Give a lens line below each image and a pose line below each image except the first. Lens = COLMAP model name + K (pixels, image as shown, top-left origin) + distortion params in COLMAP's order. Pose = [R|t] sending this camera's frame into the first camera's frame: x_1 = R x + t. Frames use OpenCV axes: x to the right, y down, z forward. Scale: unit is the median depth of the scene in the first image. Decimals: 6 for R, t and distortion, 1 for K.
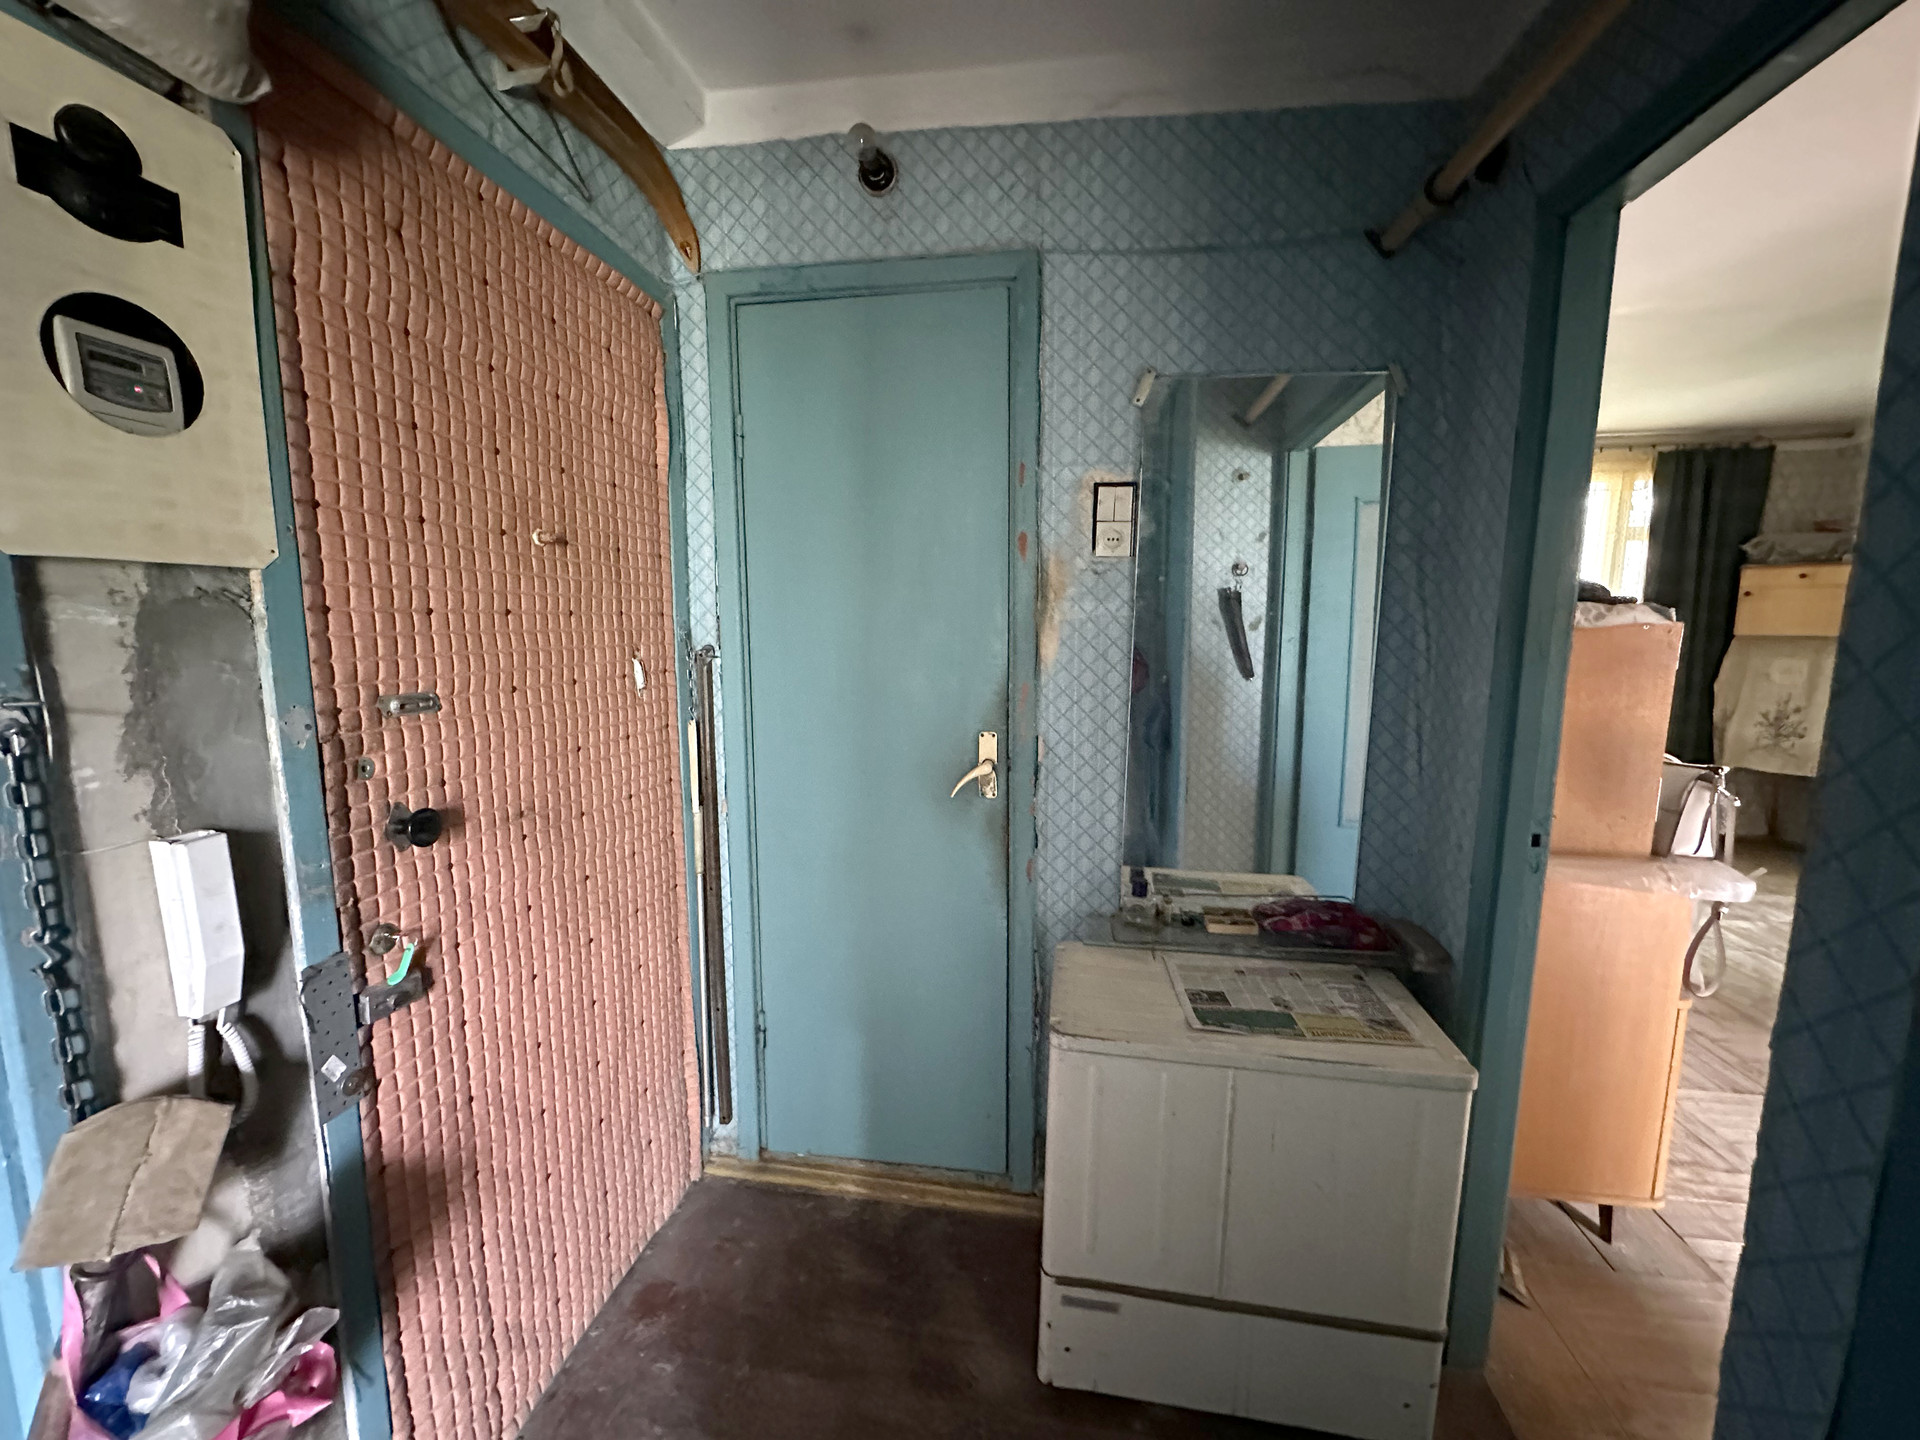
lens RADIAL K [[764.9, 0, 961.2], [0, 764.9, 718.4], [0, 0, 1]] dist [-0.004064, 0.000992]
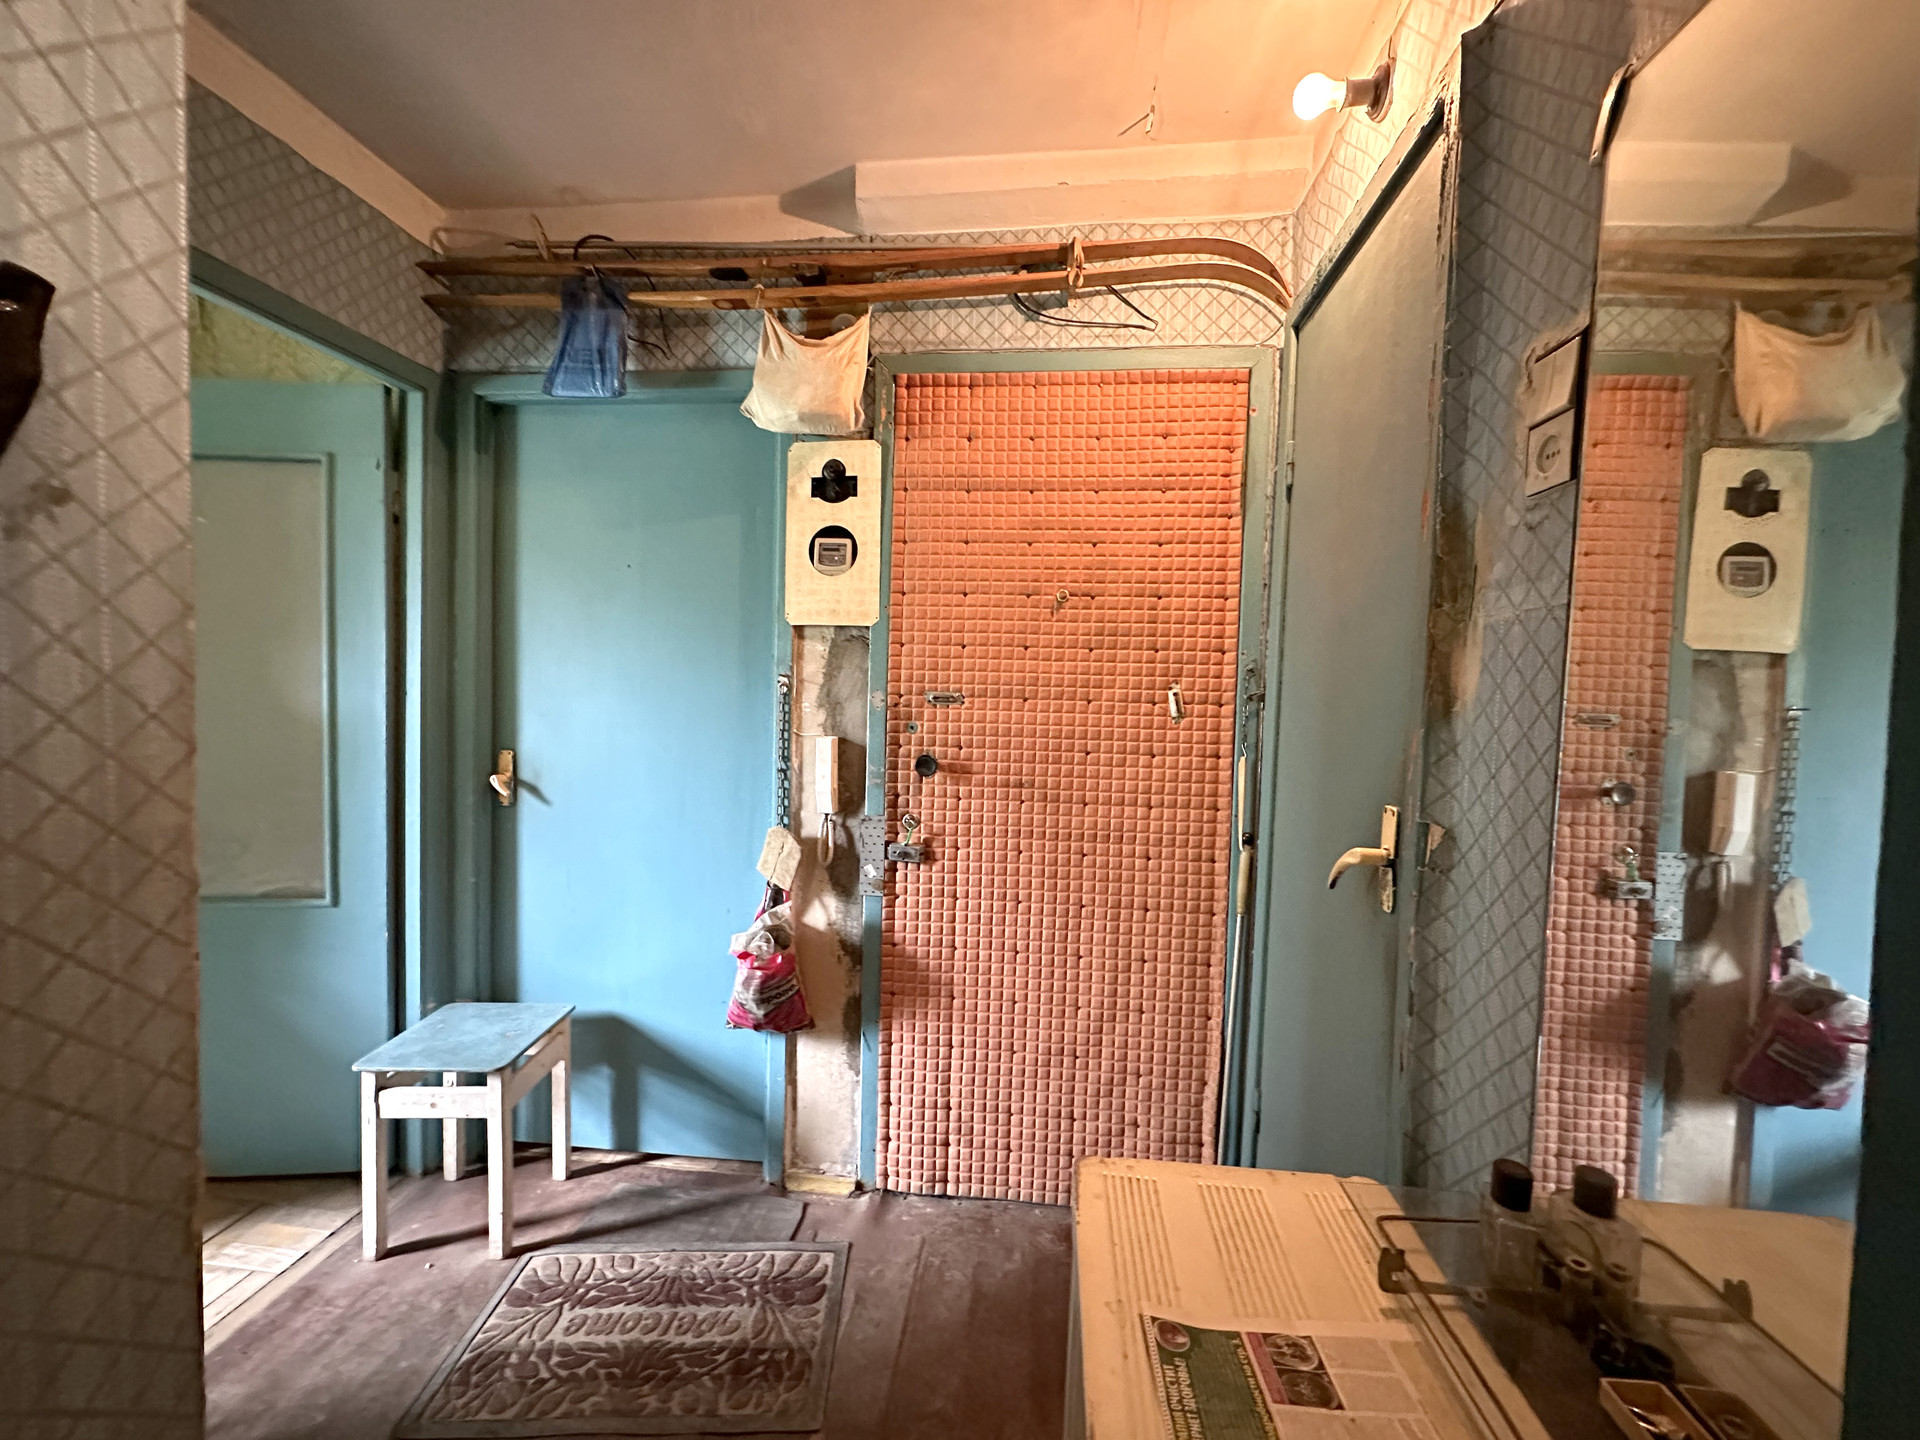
lens RADIAL K [[764.9, 0, 964.3], [0, 764.9, 720.8], [0, 0, 1]] dist [-0.004064, 0.000992]
pose [[0.045695, 0.037183, -0.998263, 1.248028], [-0.157435, 0.987087, 0.029560, -0.031049], [0.986472, 0.155811, 0.050959, 1.132906]]
